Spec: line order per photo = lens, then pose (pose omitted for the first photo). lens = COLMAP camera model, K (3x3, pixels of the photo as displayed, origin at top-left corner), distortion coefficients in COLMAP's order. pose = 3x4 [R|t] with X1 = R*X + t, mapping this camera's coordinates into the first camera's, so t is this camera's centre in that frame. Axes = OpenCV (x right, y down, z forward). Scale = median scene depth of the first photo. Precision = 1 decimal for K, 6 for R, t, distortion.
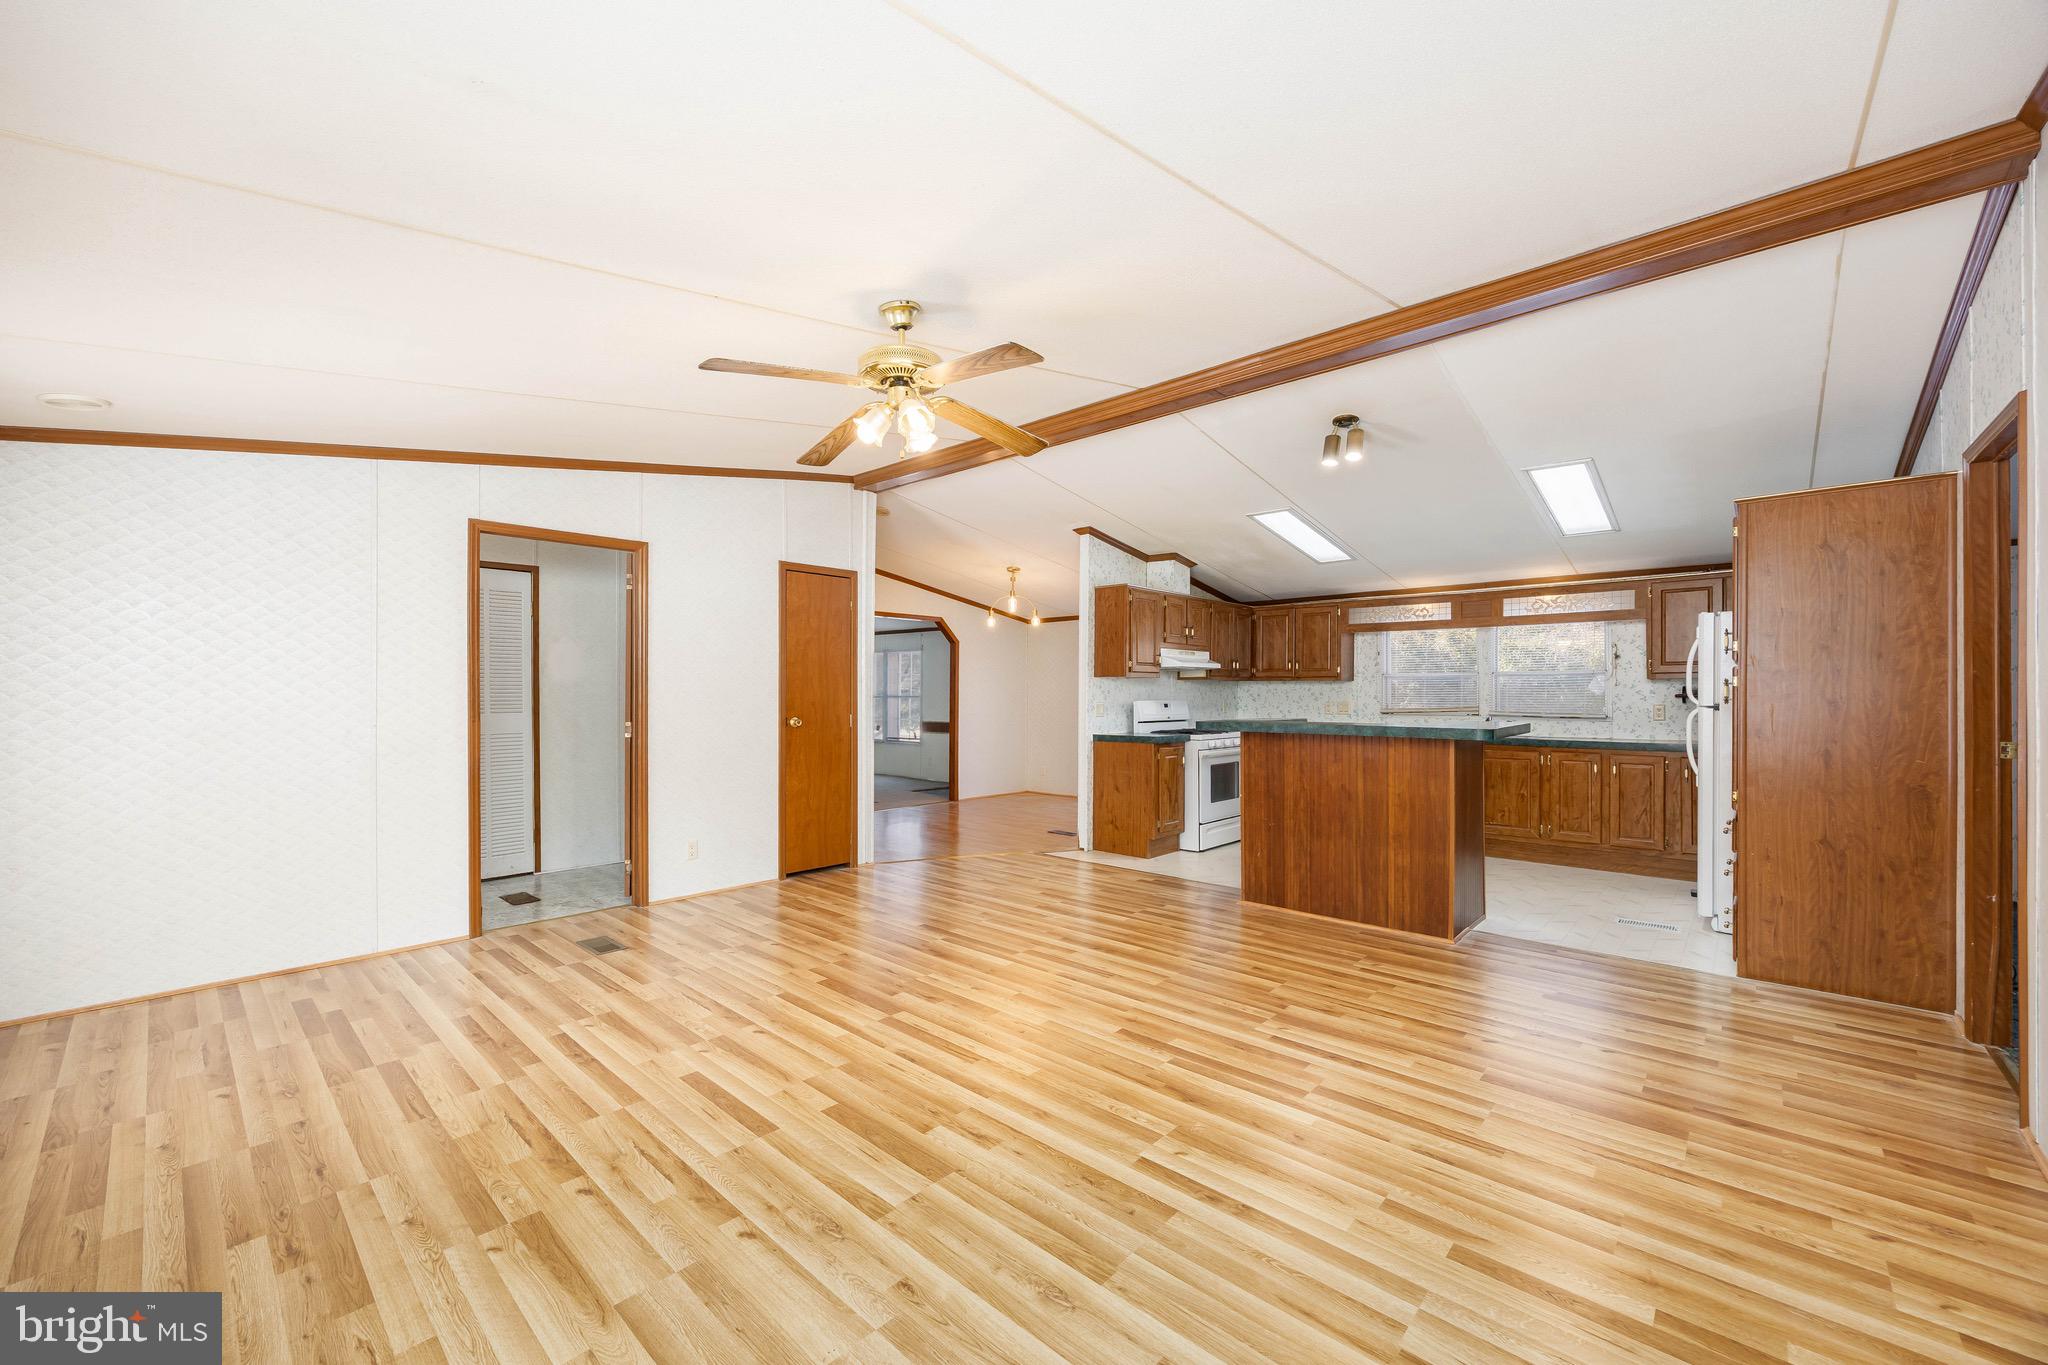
lens RADIAL K [[803.2, 0, 1017.2], [0, 803.2, 697.9], [0, 0, 1]] dist [-0.001397, -0.000189]
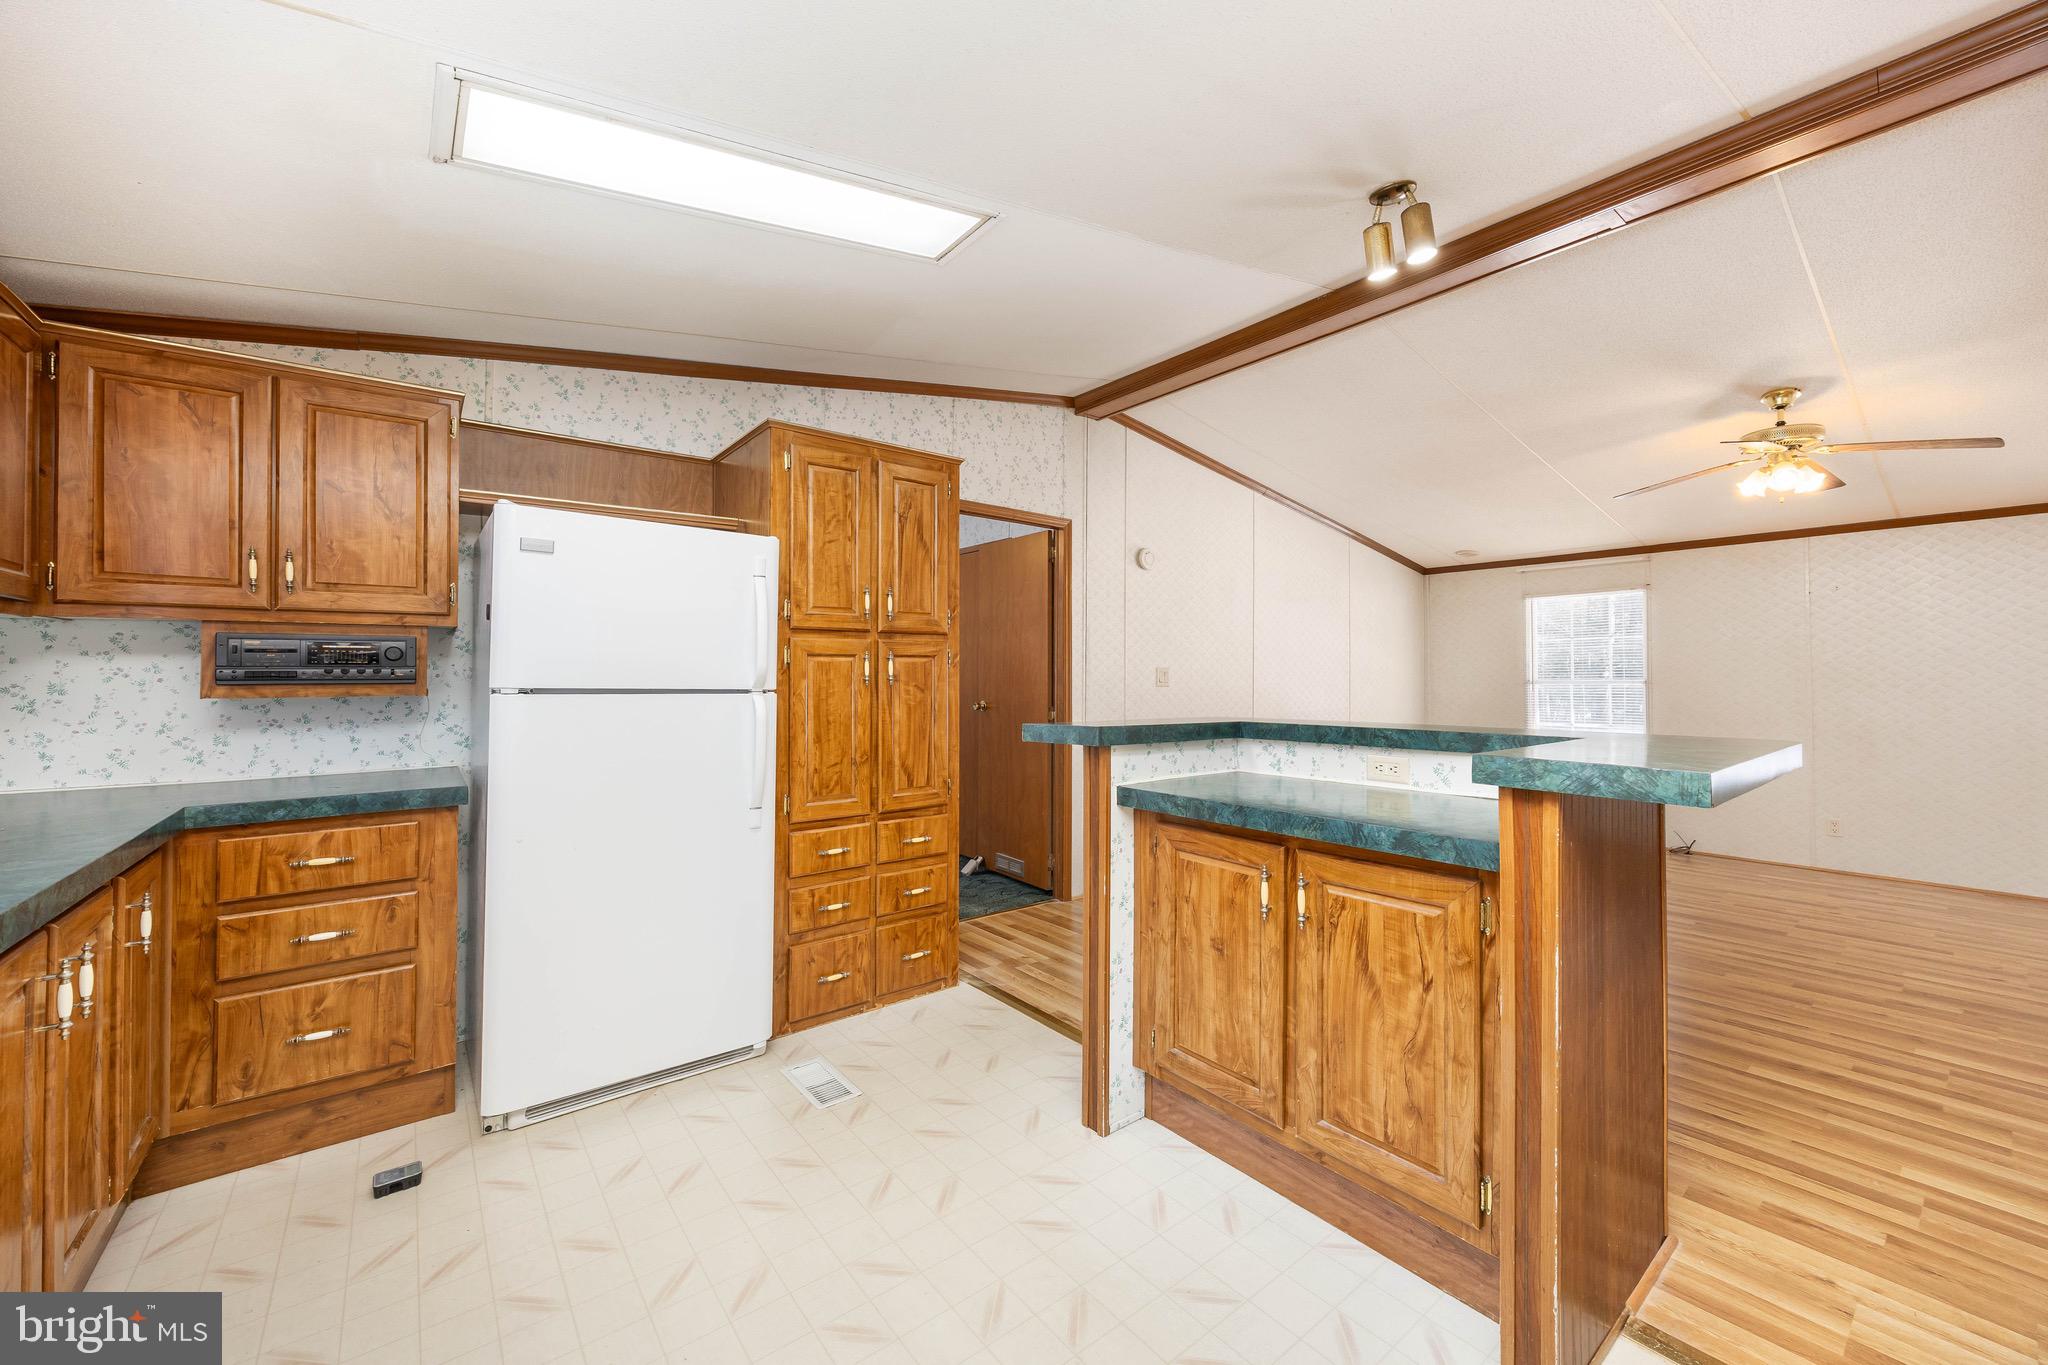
lens RADIAL K [[793.4, 0, 1023.9], [0, 793.4, 663.1], [0, 0, 1]] dist [0.000998, 0.000411]
pose [[-0.988413, 0.002535, 0.151765, 0.628432], [-0.000234, 0.999834, -0.018219, 0.000238], [-0.151786, -0.018044, -0.988249, 1.722821]]
